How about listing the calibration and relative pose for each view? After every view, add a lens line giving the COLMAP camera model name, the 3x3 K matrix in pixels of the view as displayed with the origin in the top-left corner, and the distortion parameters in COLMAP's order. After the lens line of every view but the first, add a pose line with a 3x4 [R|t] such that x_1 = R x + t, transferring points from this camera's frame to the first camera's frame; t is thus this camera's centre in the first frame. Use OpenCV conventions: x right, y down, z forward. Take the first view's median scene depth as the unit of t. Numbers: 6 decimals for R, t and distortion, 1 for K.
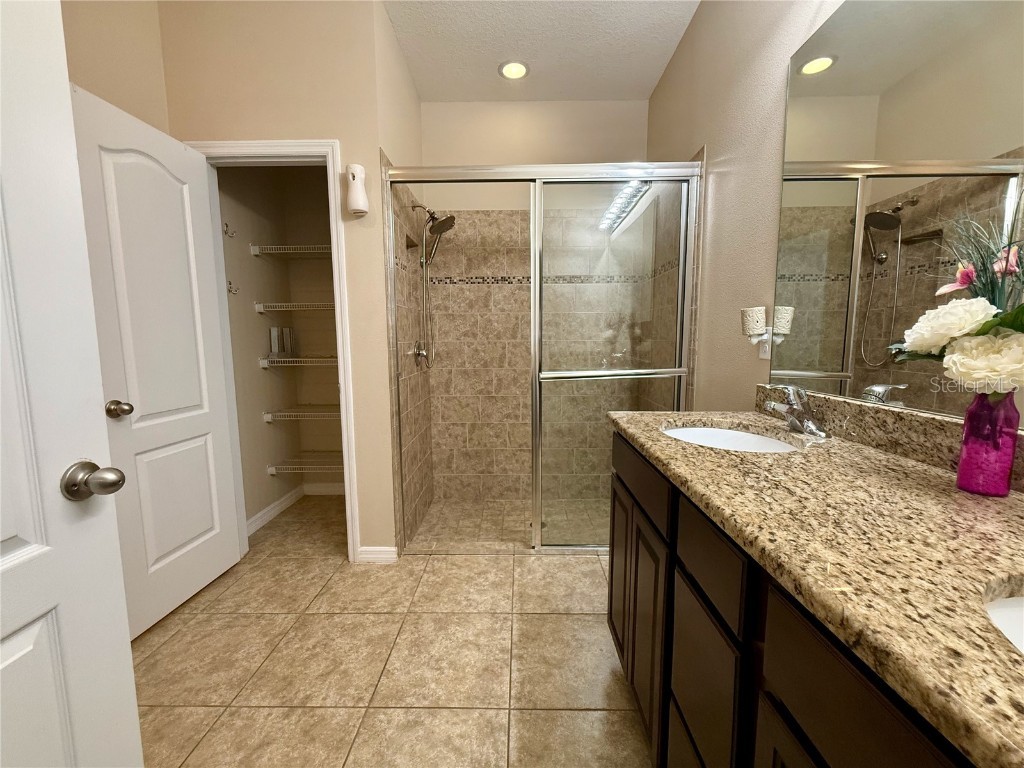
lens RADIAL K [[409.6, 0, 513.6], [0, 409.6, 385.0], [0, 0, 1]] dist [0.000037, 0.000413]
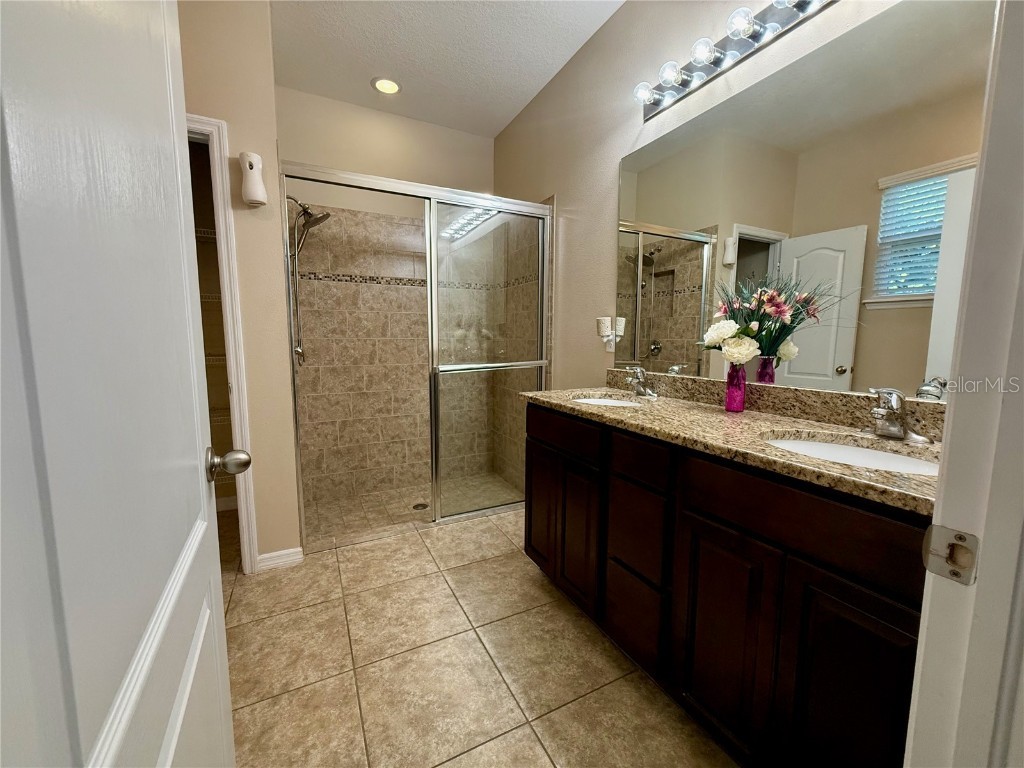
lens RADIAL K [[409.6, 0, 513.6], [0, 409.6, 385.0], [0, 0, 1]] dist [0.000037, 0.000413]
pose [[0.883441, -0.045421, 0.466336, -0.289251], [0.043452, 0.998943, 0.014980, 0.014261], [-0.466523, 0.007030, 0.884481, -0.117440]]
